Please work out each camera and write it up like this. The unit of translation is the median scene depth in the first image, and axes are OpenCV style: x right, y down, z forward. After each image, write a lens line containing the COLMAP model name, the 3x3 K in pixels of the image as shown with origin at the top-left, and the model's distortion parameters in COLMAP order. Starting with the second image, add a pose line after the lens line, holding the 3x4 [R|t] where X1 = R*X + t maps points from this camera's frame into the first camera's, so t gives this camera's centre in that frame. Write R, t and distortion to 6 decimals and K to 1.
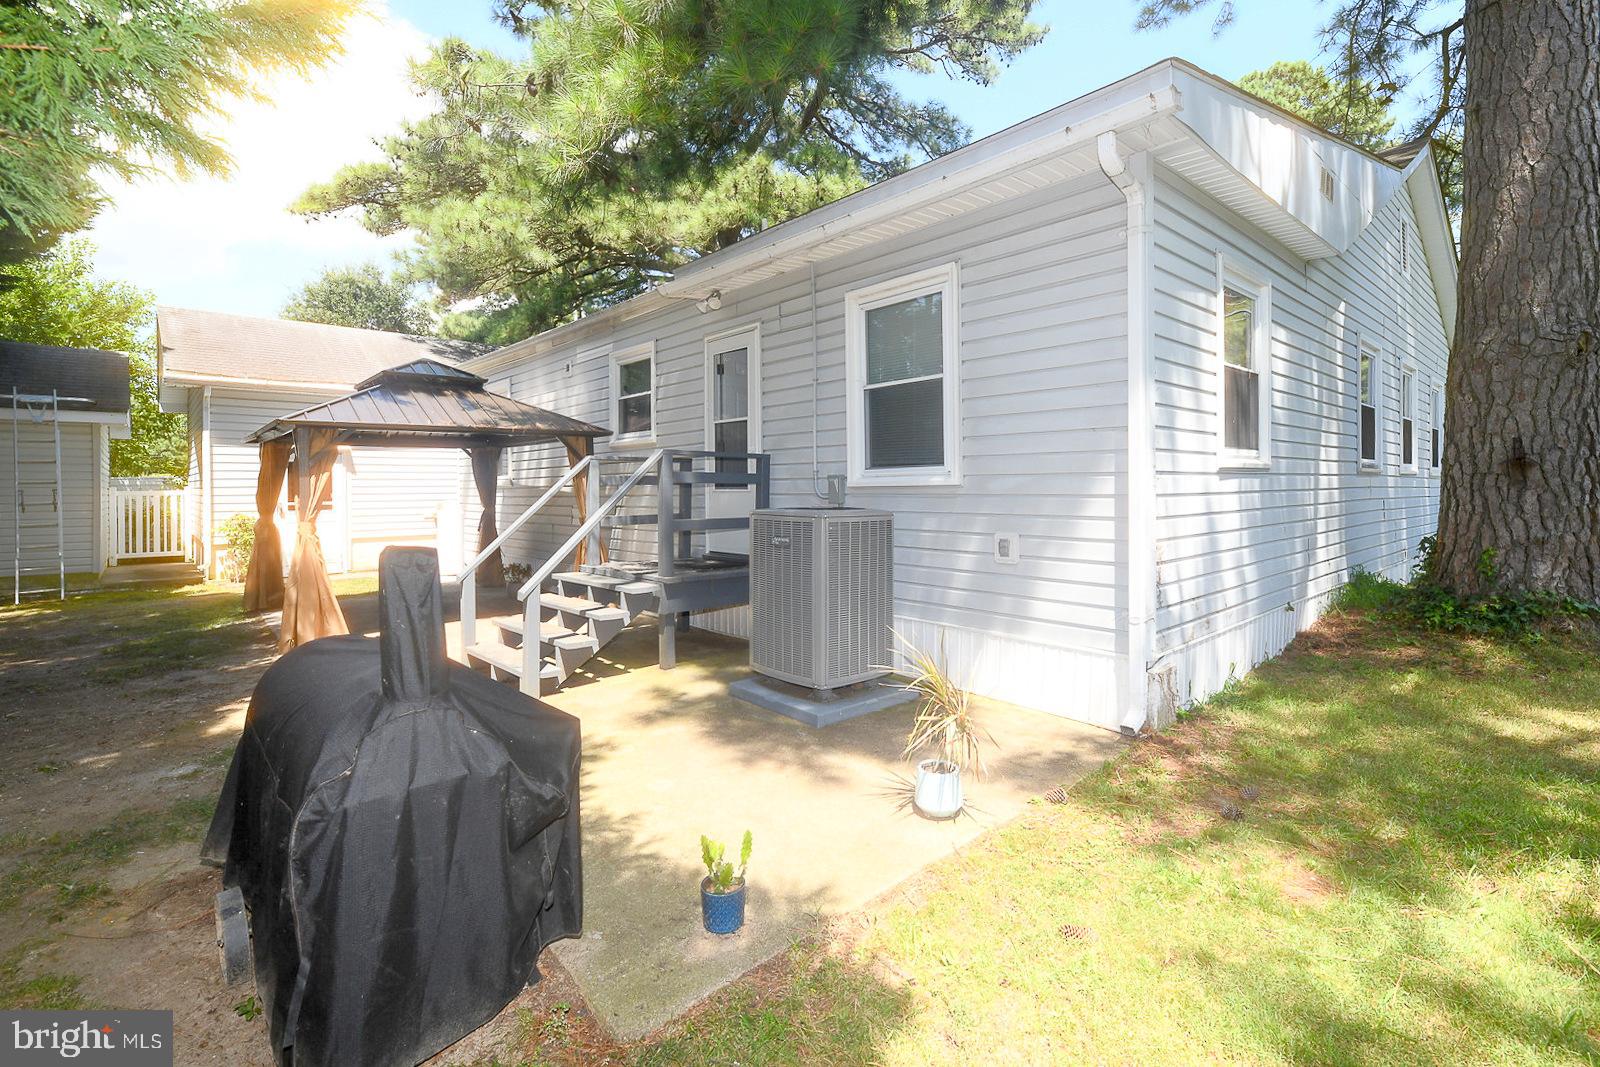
lens RADIAL K [[719.6, 0, 798.0], [0, 719.6, 490.5], [0, 0, 1]] dist [-0.001043, -0.000195]
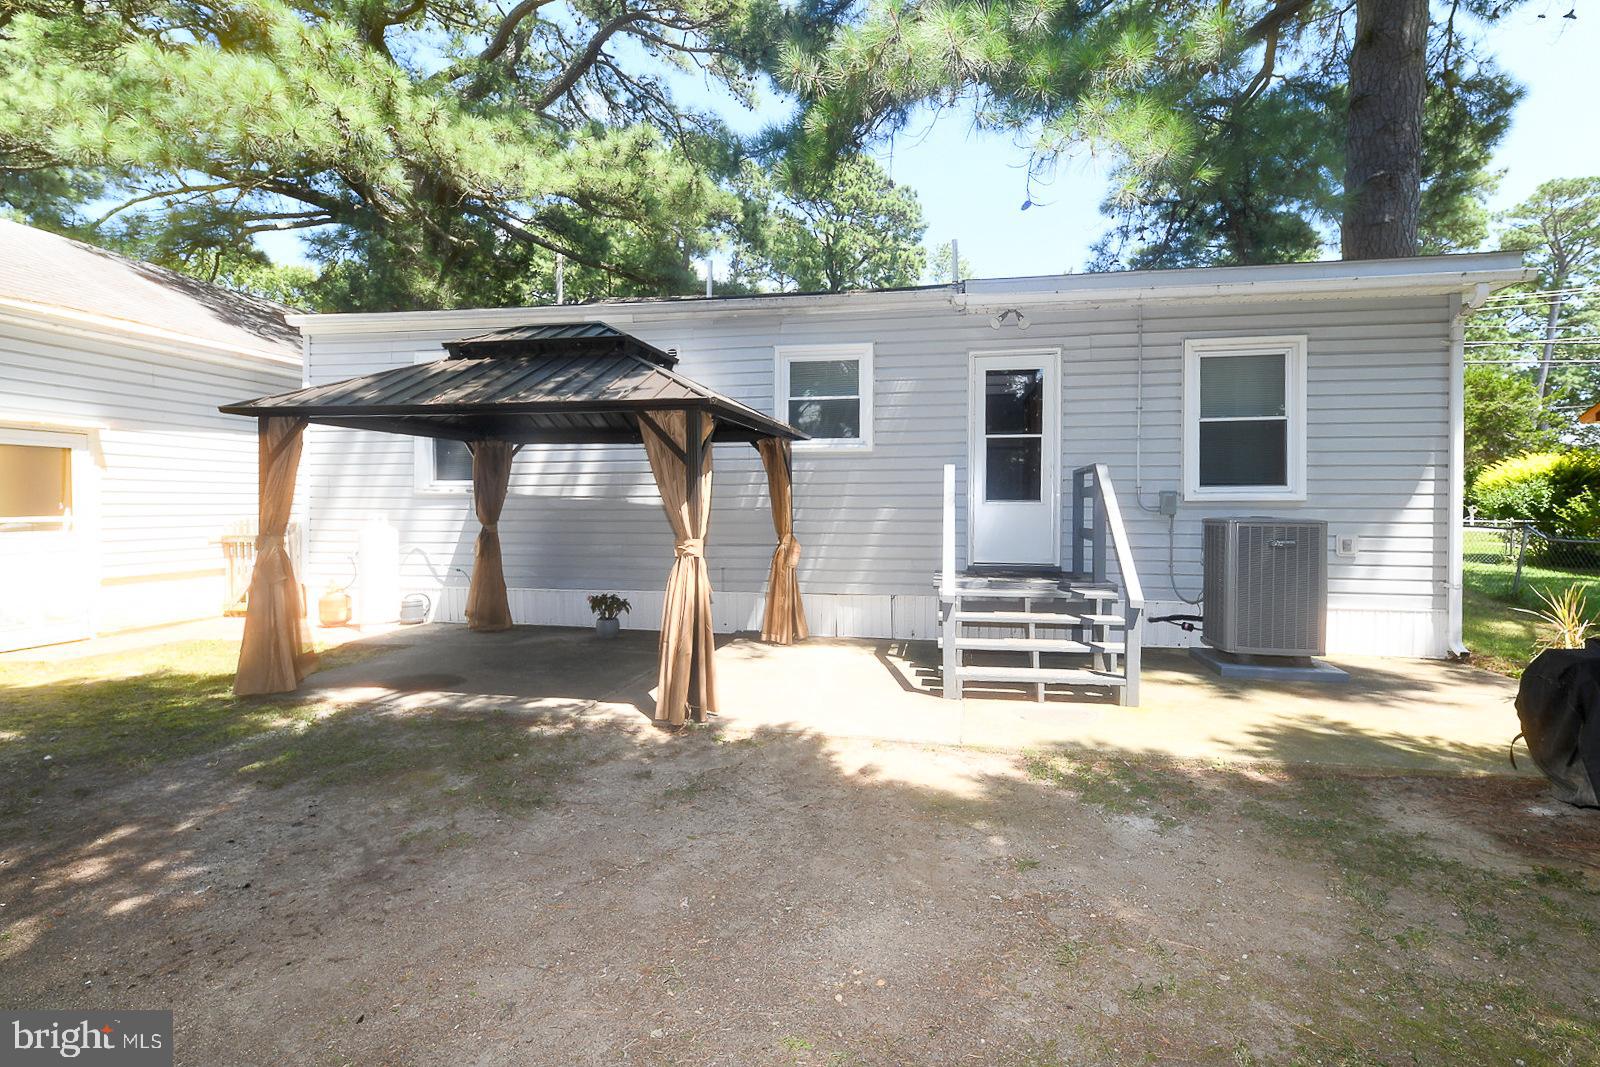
lens RADIAL K [[754.8, 0, 801.2], [0, 754.8, 507.3], [0, 0, 1]] dist [-0.000234, -0.000035]
pose [[0.806912, 0.007835, 0.590620, -1.211164], [-0.007081, 0.999968, -0.003591, 0.015184], [-0.590629, -0.001285, 0.806942, 0.363980]]
